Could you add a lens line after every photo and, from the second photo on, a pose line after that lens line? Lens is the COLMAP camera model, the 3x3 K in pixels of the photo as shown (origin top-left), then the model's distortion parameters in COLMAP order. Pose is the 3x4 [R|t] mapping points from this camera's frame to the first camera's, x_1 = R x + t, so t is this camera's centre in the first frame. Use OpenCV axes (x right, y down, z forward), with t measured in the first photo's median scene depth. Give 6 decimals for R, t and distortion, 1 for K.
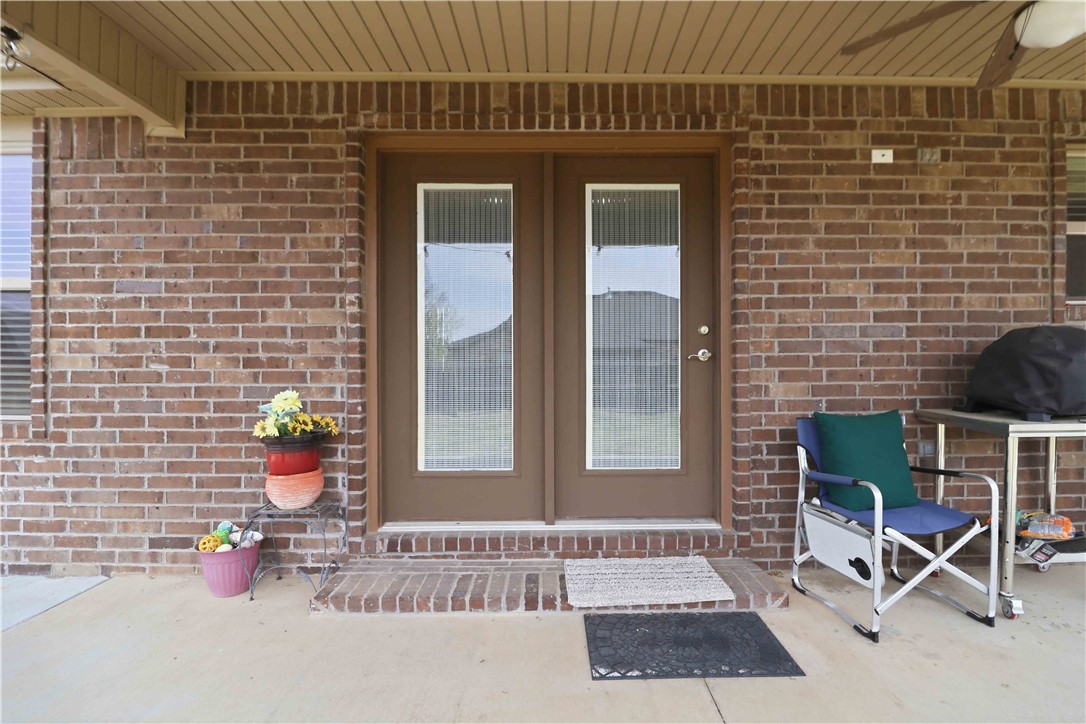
lens RADIAL K [[518.6, 0, 543.0], [0, 518.6, 362.0], [0, 0, 1]] dist [0.000726, 0.000061]
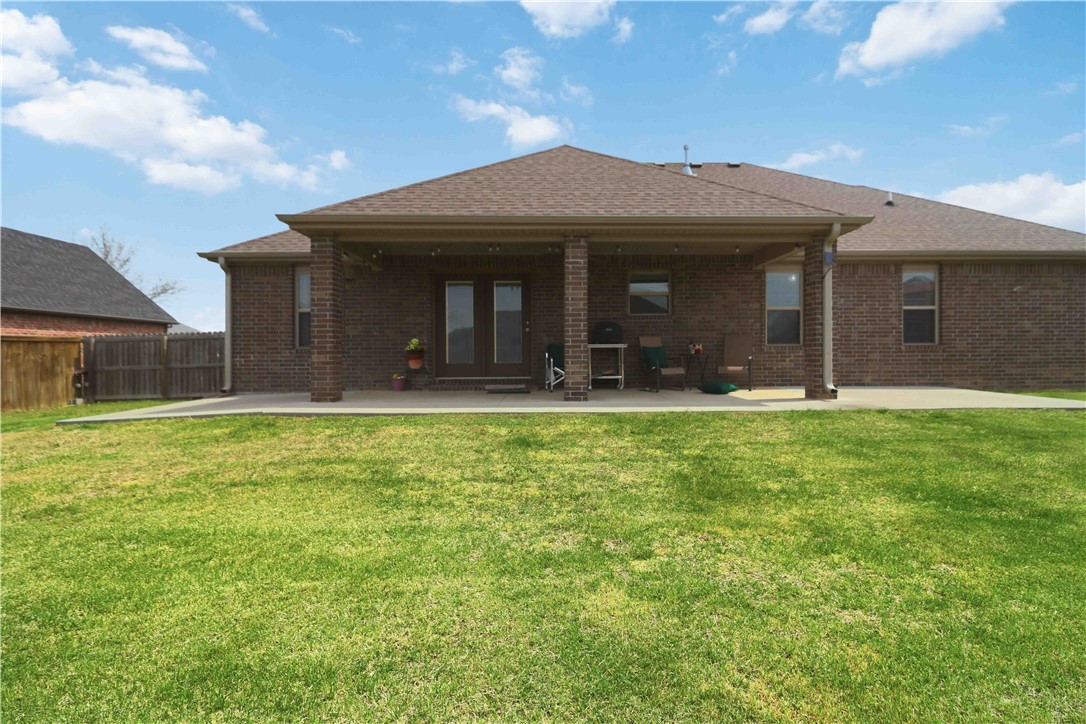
lens RADIAL K [[518.6, 0, 543.0], [0, 518.6, 362.0], [0, 0, 1]] dist [0.000726, 0.000061]
pose [[0.999853, -0.003812, 0.016720, 0.380023], [0.003686, 0.999965, 0.007576, 0.188788], [-0.016748, -0.007513, 0.999832, -2.690625]]
